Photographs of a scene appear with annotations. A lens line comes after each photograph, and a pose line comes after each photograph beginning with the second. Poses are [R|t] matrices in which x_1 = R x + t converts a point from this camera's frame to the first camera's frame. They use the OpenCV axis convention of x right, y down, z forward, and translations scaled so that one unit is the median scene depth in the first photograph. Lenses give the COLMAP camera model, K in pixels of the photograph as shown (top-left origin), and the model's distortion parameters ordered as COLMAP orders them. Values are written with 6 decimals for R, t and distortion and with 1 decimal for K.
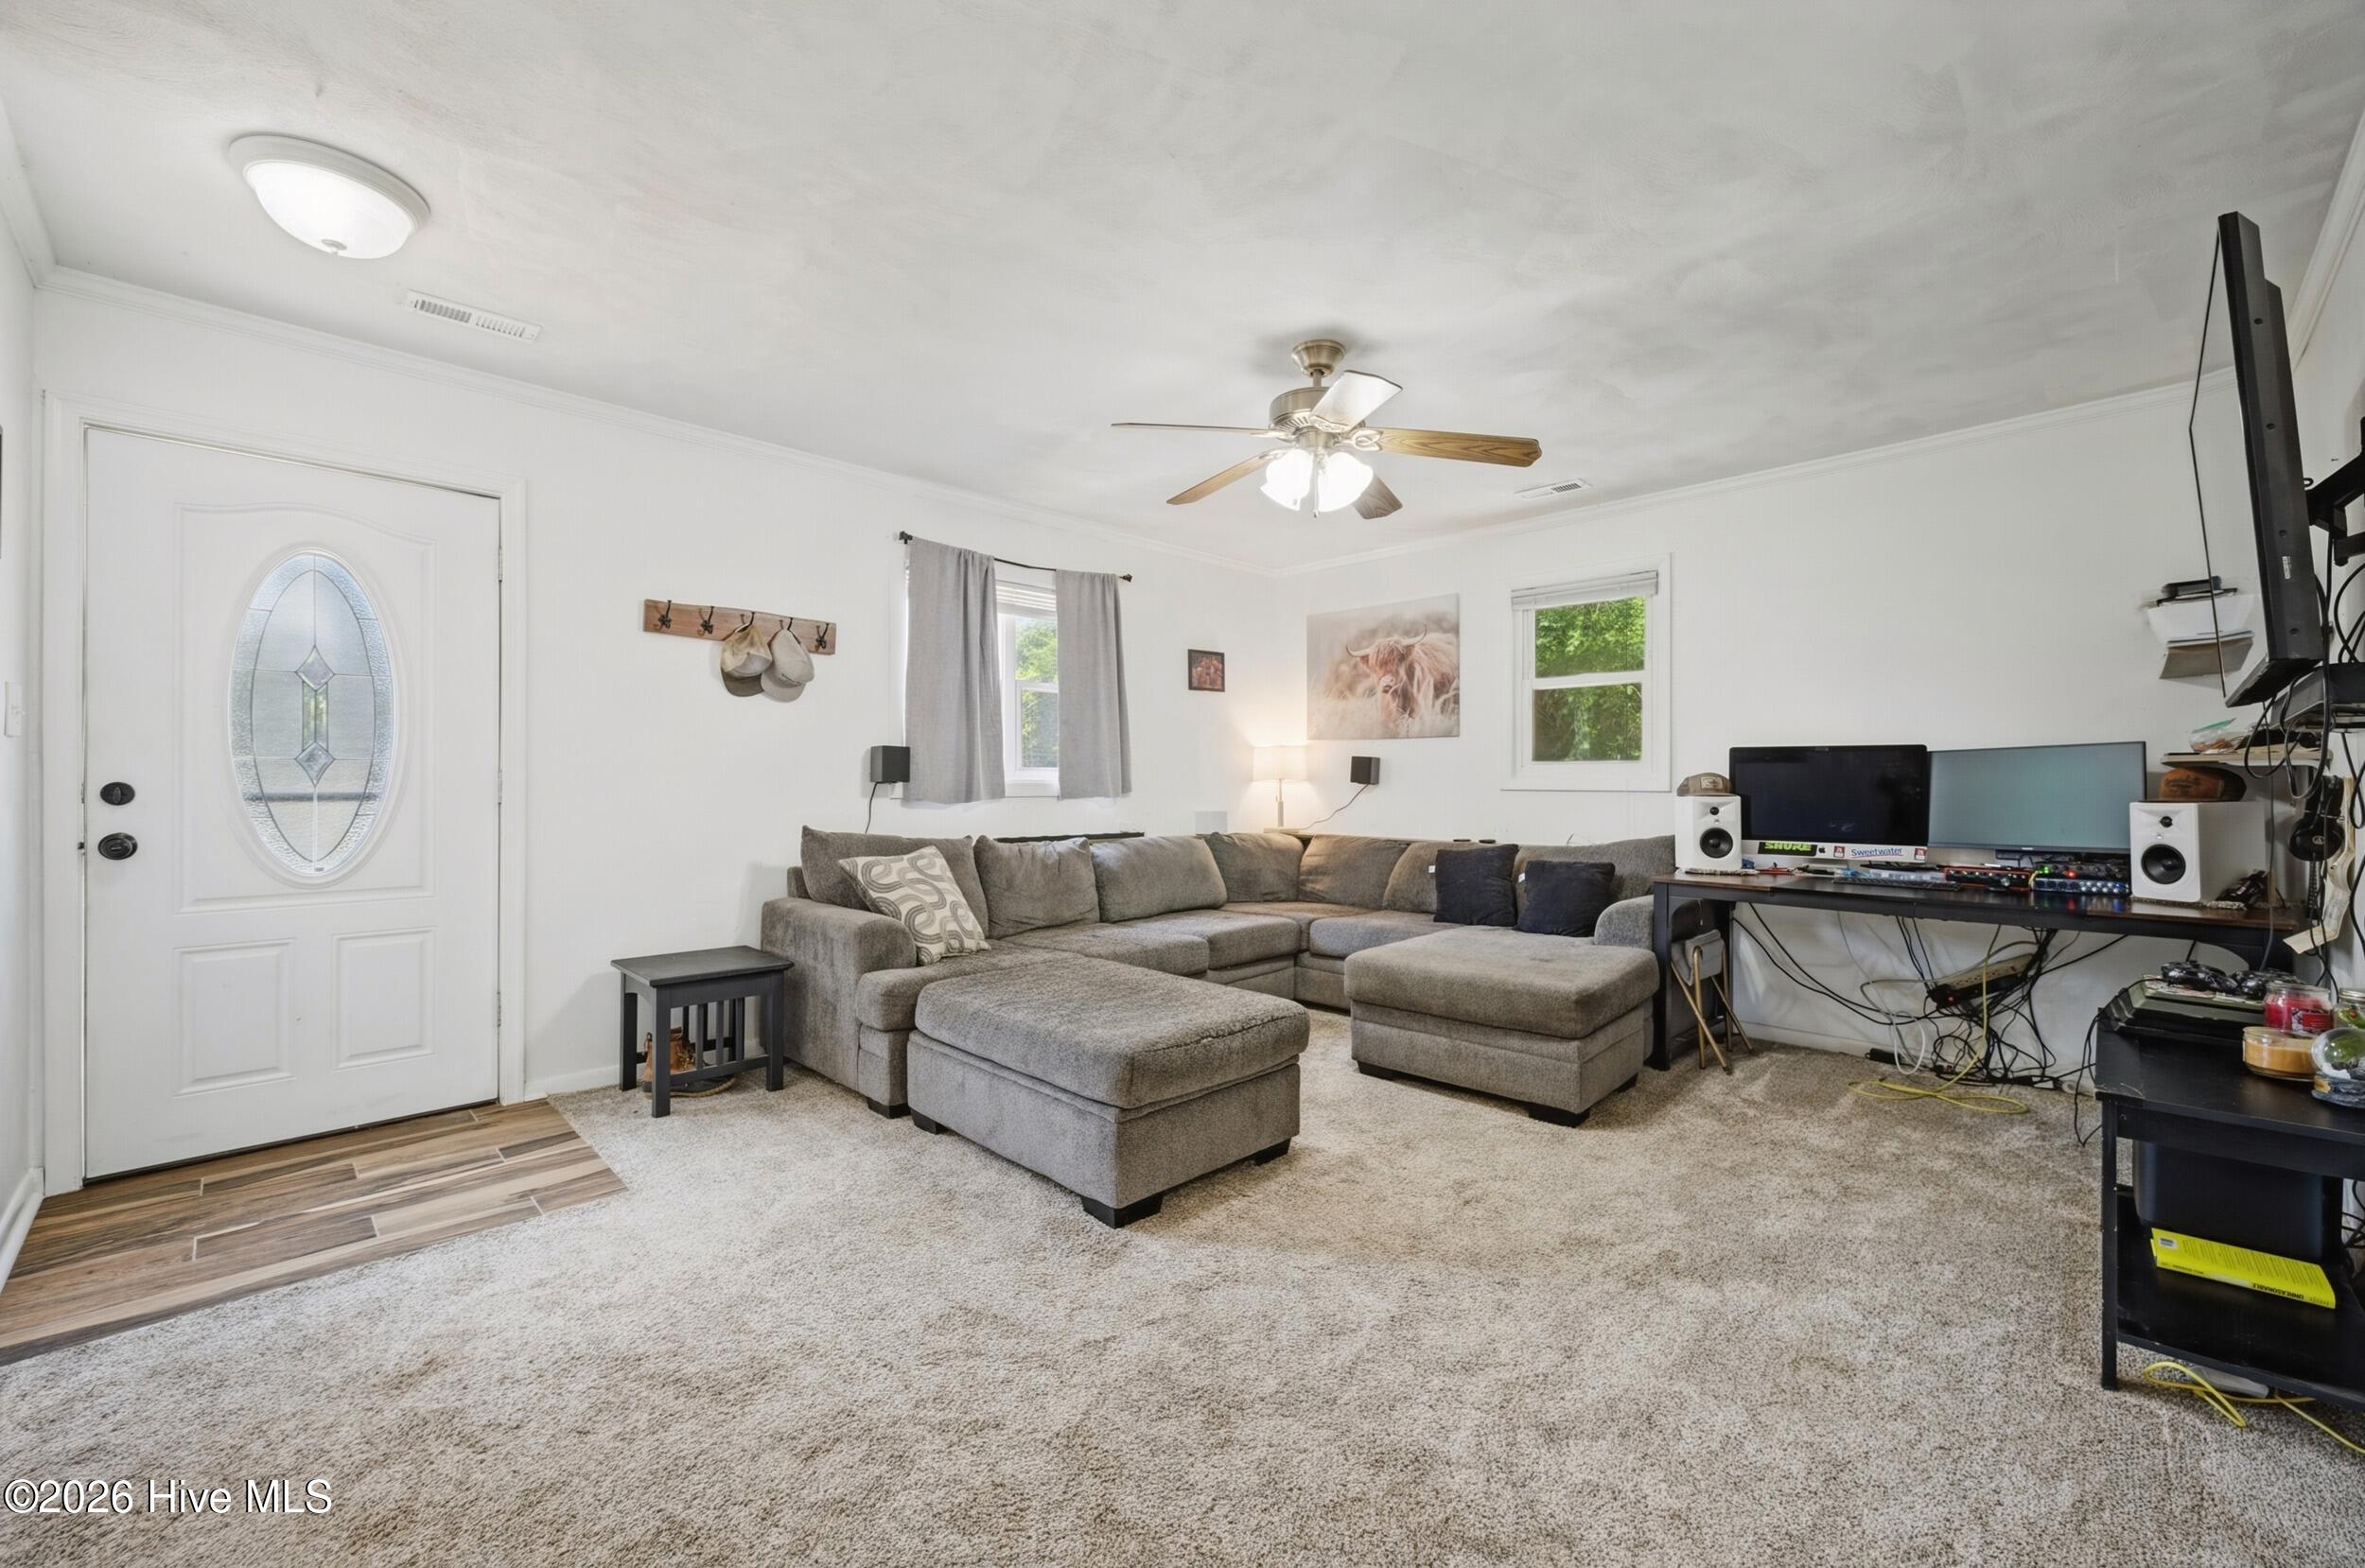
lens RADIAL K [[942.5, 0, 1195.6], [0, 942.5, 779.9], [0, 0, 1]] dist [0.001533, -0.000453]
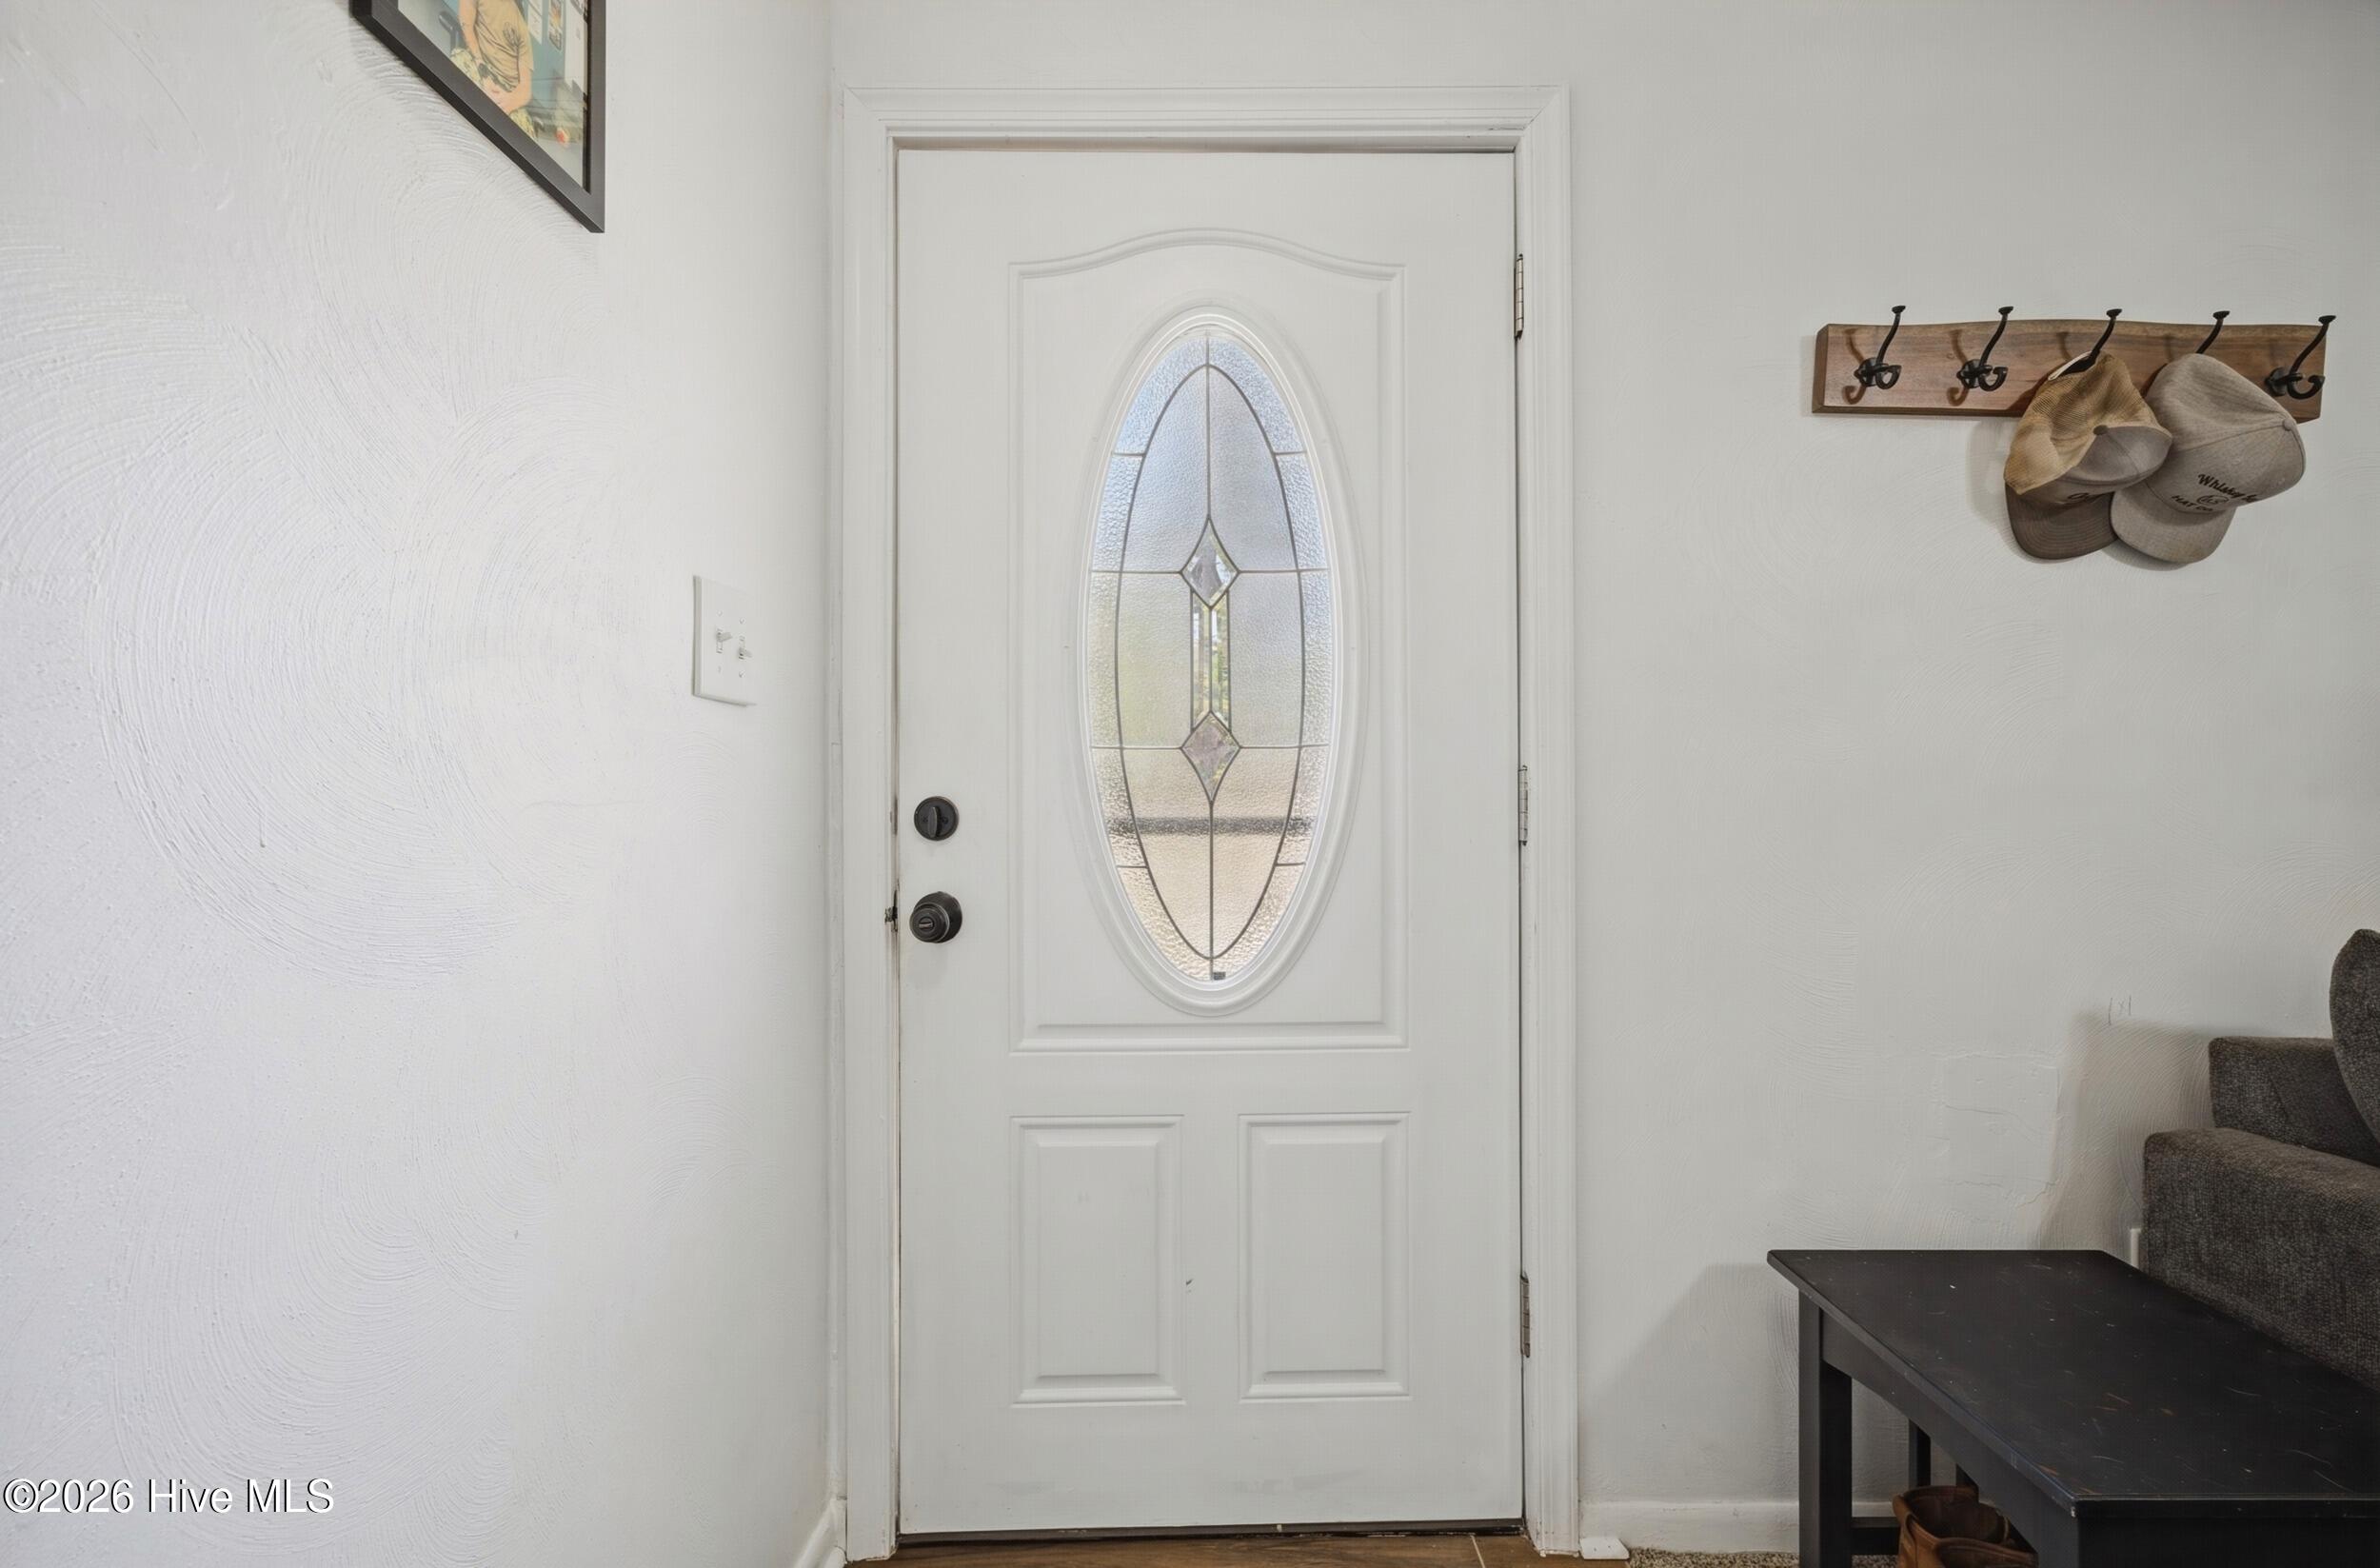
lens RADIAL K [[948.6, 0, 1193.6], [0, 948.6, 789.6], [0, 0, 1]] dist [0.001533, -0.000453]
pose [[0.653343, -0.012737, -0.756955, -0.528258], [0.006508, 0.999916, -0.011208, 0.004117], [0.757034, 0.002396, 0.653371, 0.626362]]
